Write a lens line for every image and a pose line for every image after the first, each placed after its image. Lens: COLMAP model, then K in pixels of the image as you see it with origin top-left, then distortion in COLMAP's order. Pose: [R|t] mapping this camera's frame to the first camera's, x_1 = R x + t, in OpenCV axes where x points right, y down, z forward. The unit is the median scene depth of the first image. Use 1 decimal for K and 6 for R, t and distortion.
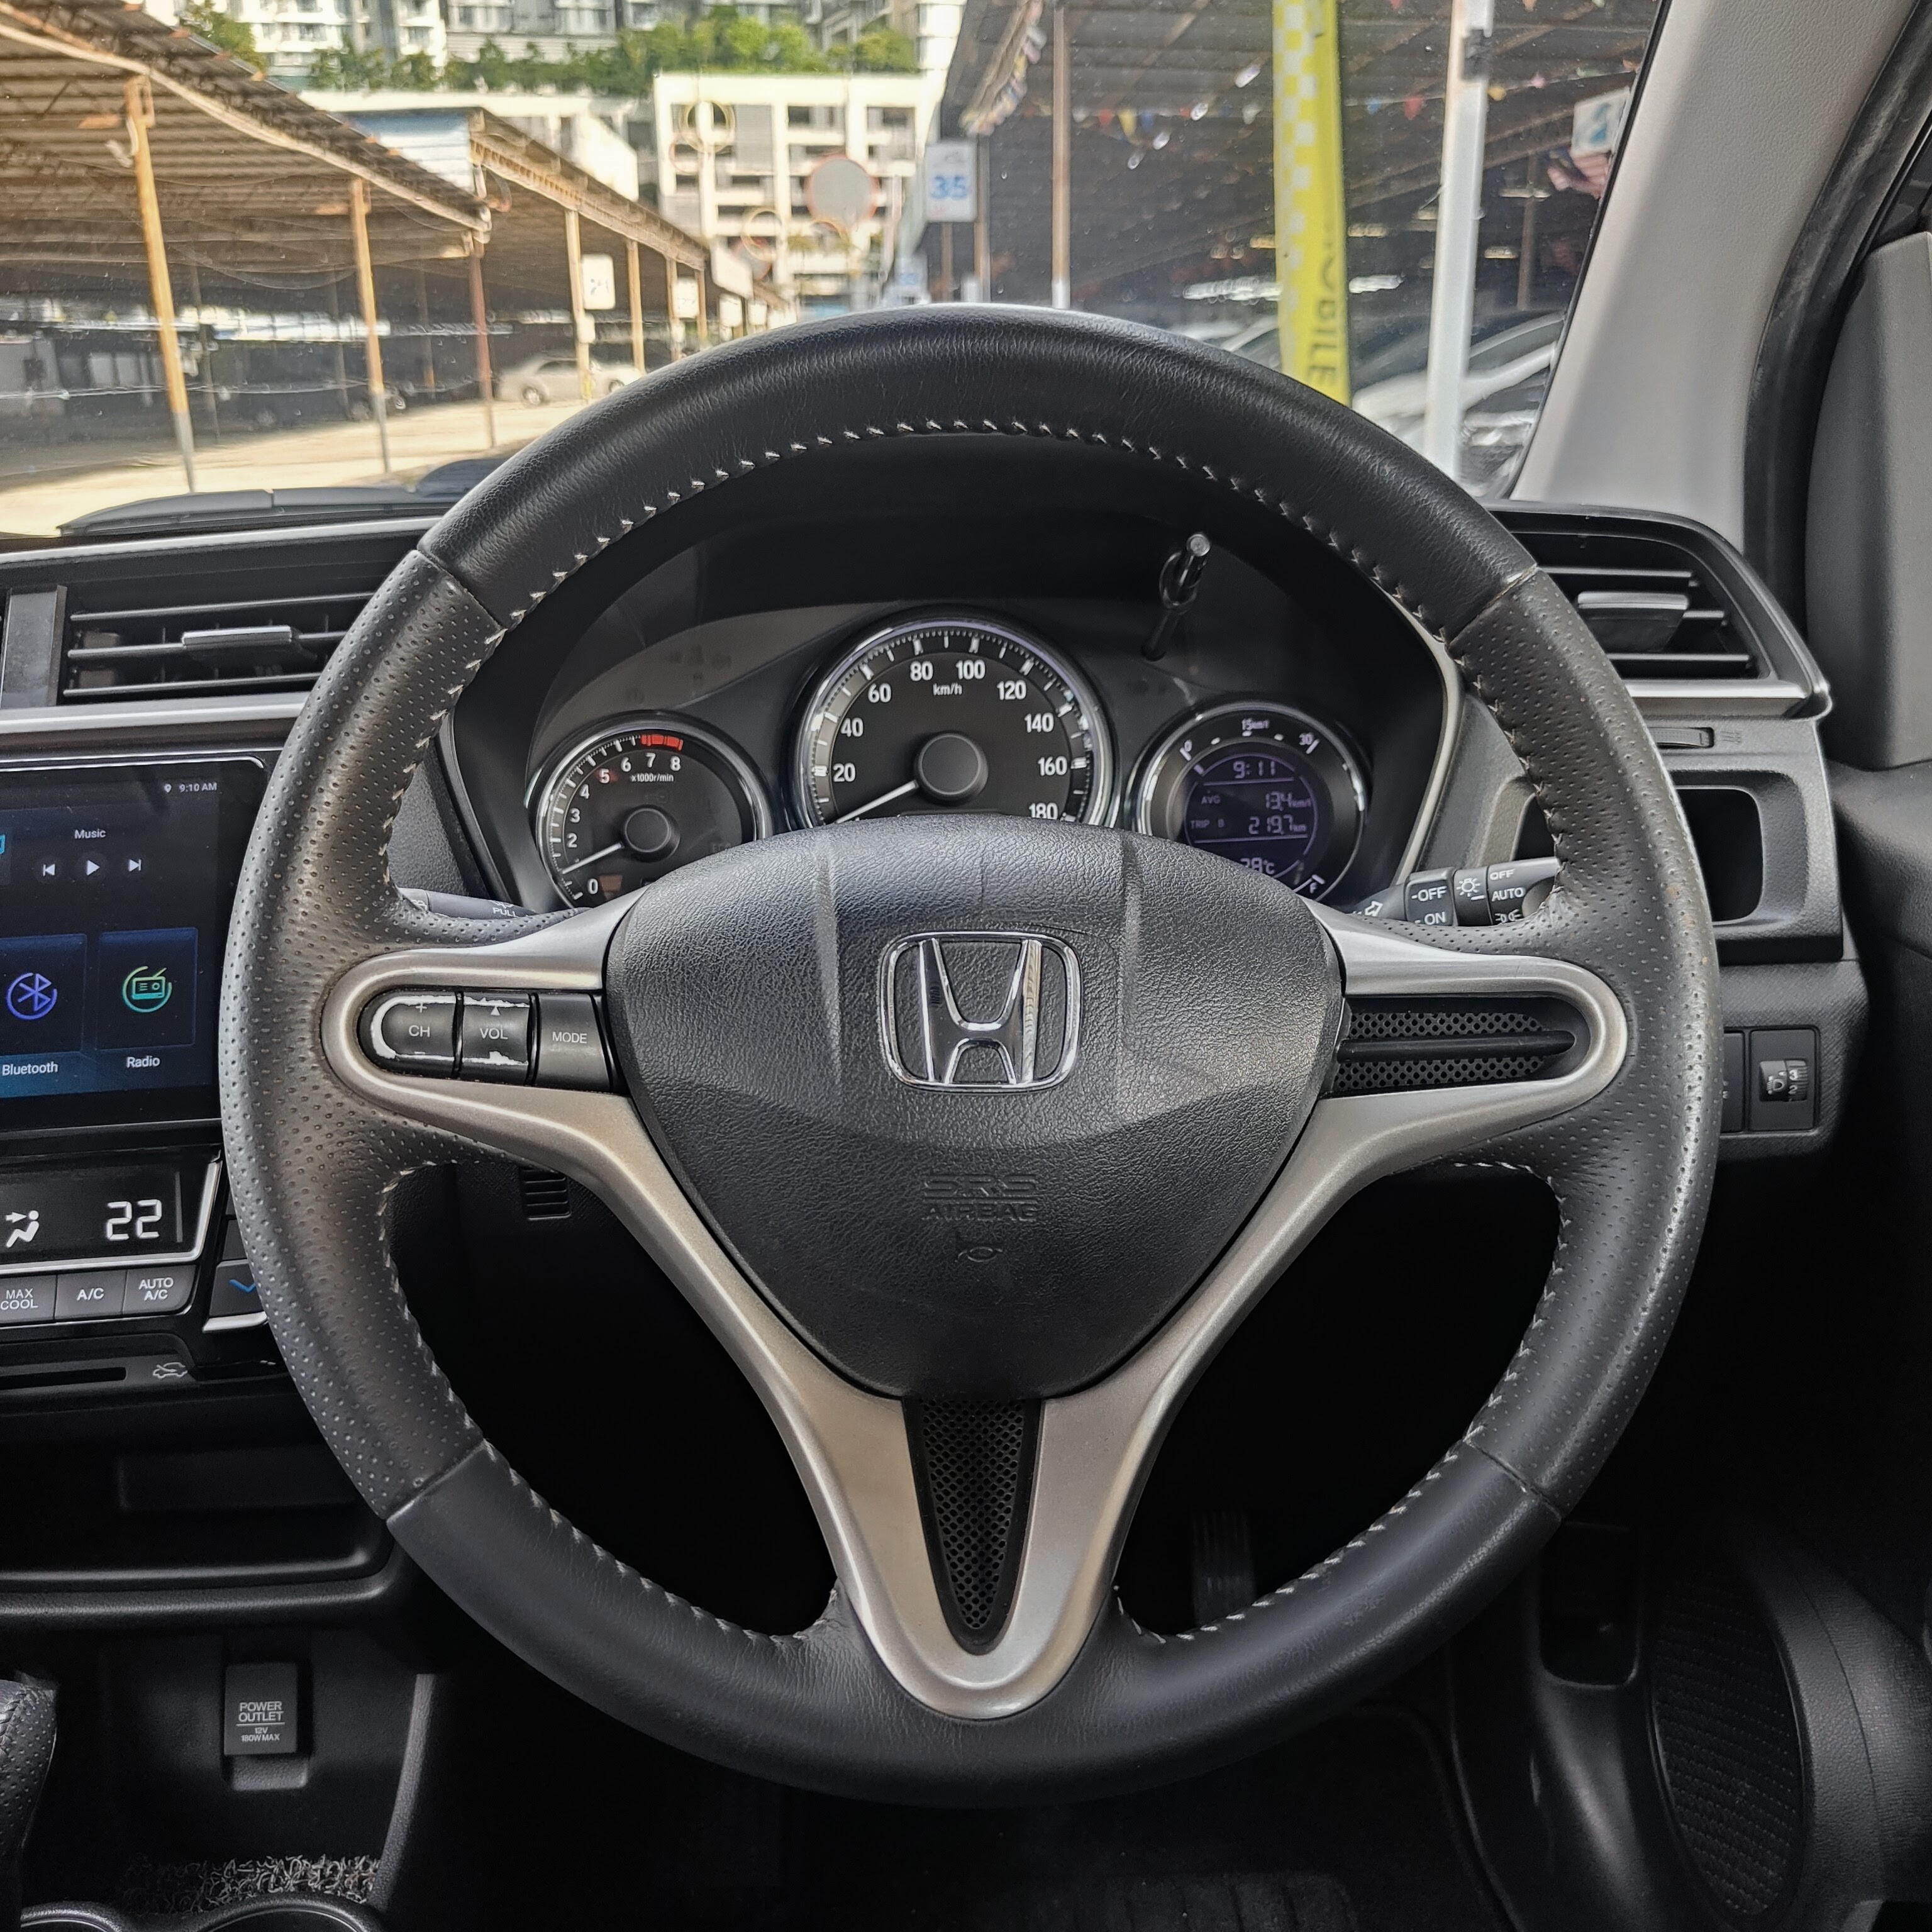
lens RADIAL K [[1805.9, 0, 979.1], [0, 1805.9, 959.3], [0, 0, 1]] dist [0.005817, 0.000000]
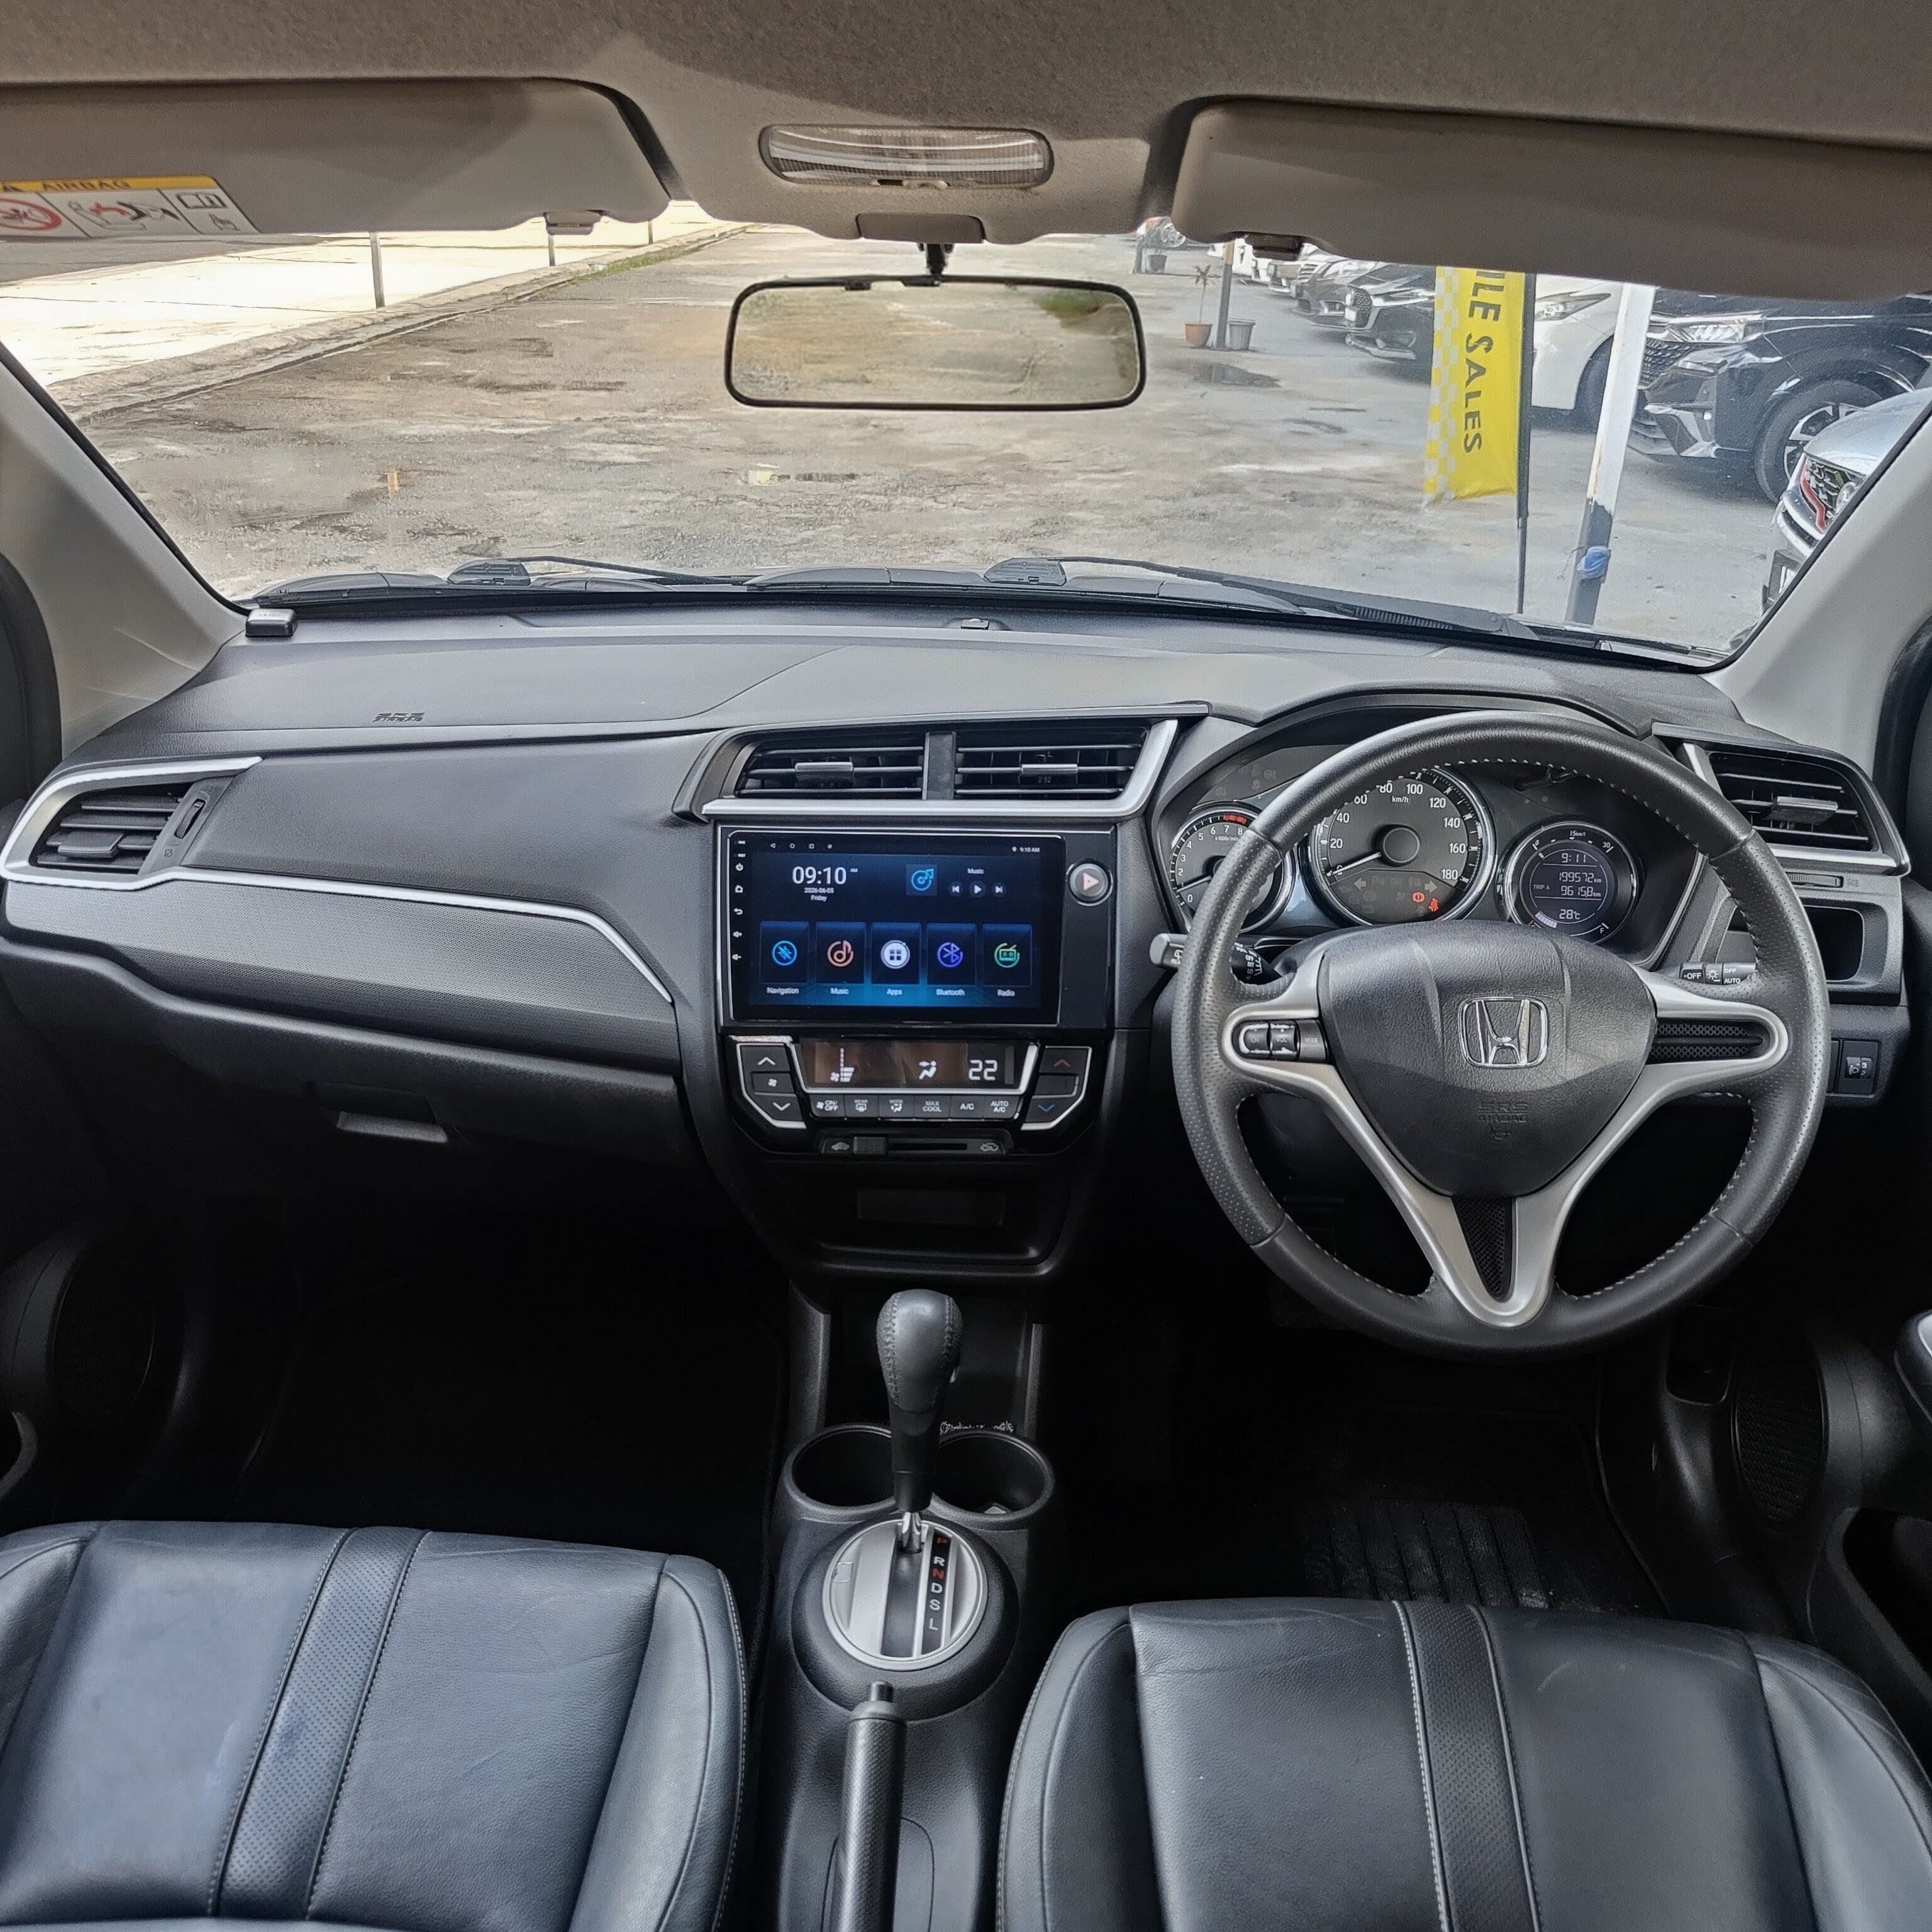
lens RADIAL K [[1805.9, 0, 949.0], [0, 1805.9, 972.0], [0, 0, 1]] dist [0.005817, 0.000000]
pose [[0.996511, 0.068295, -0.047979, -0.426349], [-0.063037, 0.992613, 0.103659, -0.162656], [0.054704, -0.100273, 0.993455, -0.938502]]
